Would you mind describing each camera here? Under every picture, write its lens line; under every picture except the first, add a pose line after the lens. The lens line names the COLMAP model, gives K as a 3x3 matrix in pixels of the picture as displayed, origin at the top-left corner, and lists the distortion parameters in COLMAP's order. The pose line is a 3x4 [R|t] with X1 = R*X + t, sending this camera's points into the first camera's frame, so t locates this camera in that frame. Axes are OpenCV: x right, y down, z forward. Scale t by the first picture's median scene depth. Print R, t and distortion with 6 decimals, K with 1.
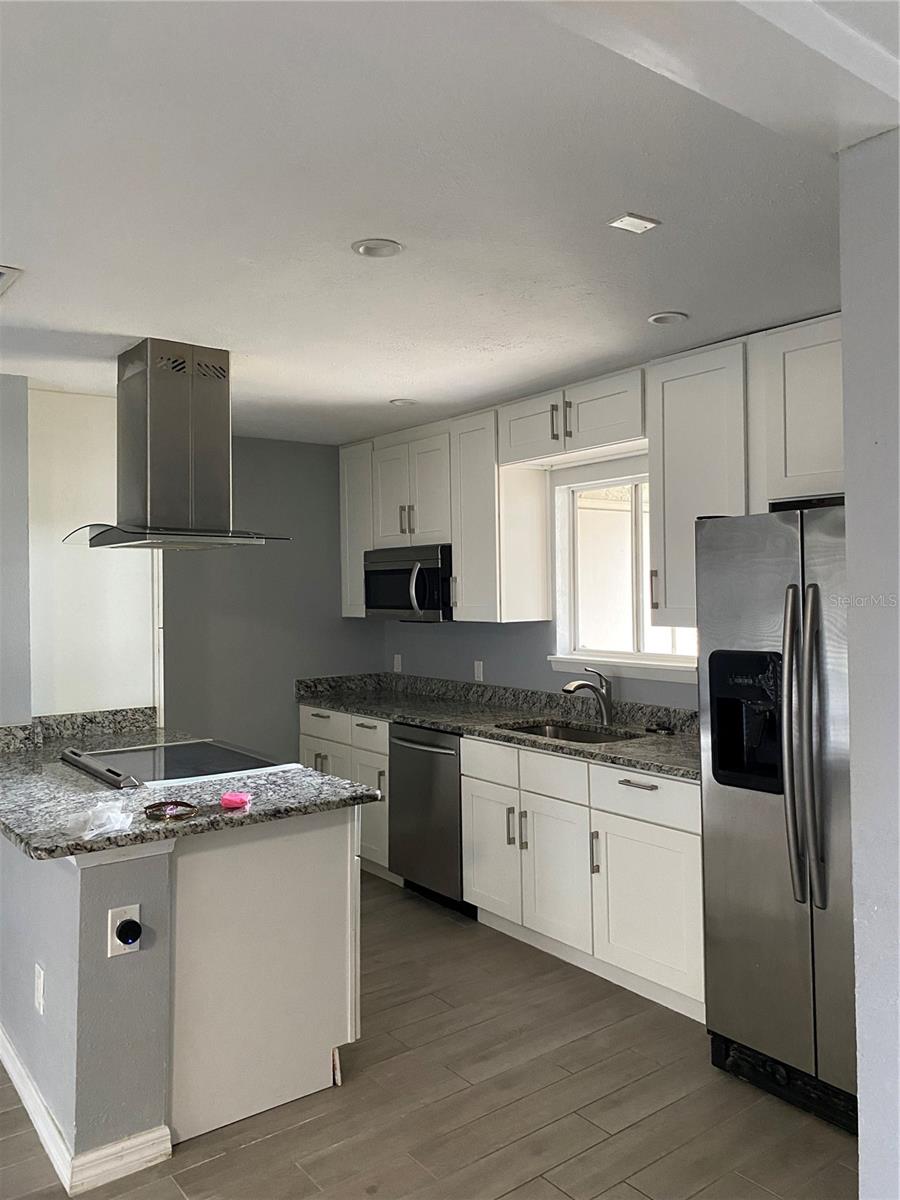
lens RADIAL K [[906.7, 0, 450.0], [0, 906.7, 600.0], [0, 0, 1]] dist [0.051512, -0.058452]
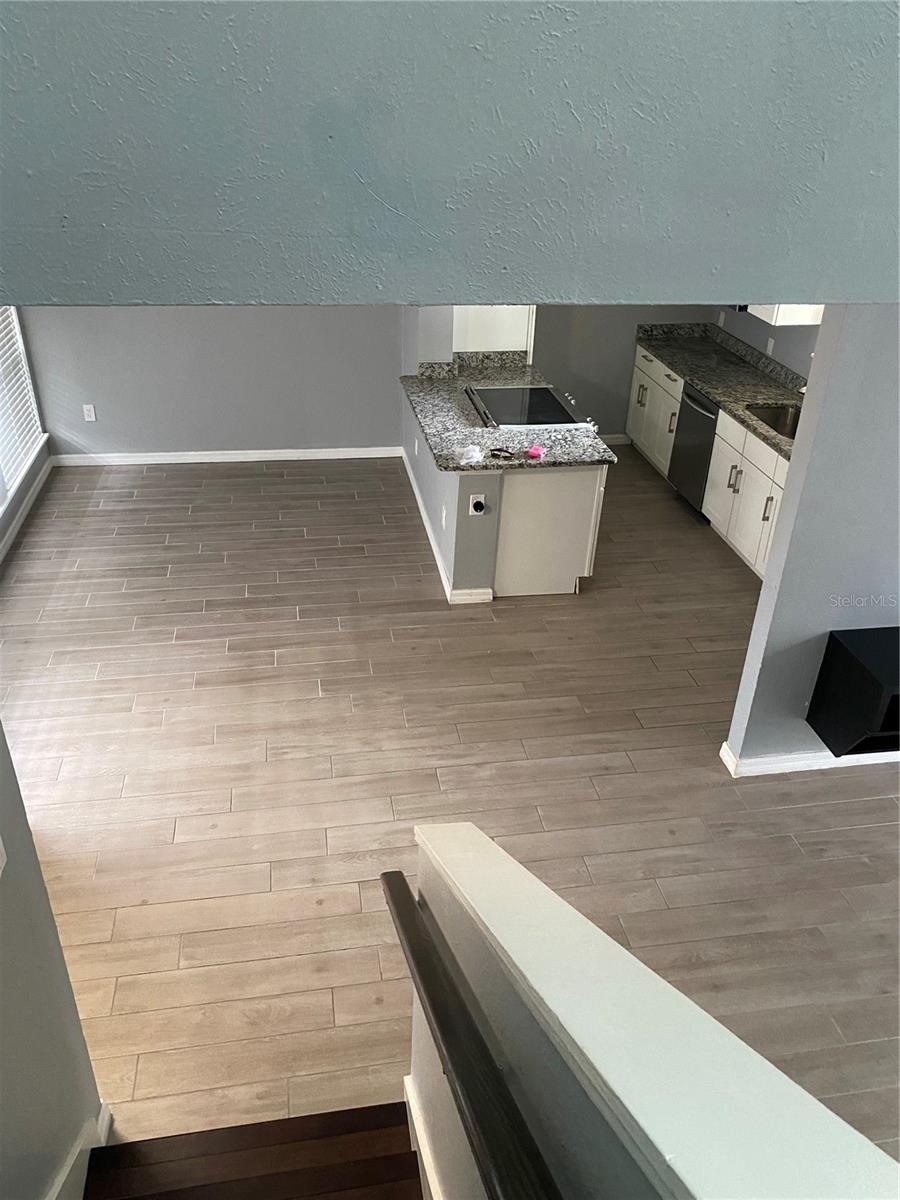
lens RADIAL K [[906.7, 0, 450.0], [0, 906.7, 600.0], [0, 0, 1]] dist [0.051512, -0.058452]
pose [[0.888144, 0.265067, -0.375419, 0.389136], [-0.044224, 0.862405, 0.504284, -0.451002], [0.457432, -0.431275, 0.777662, -0.679796]]
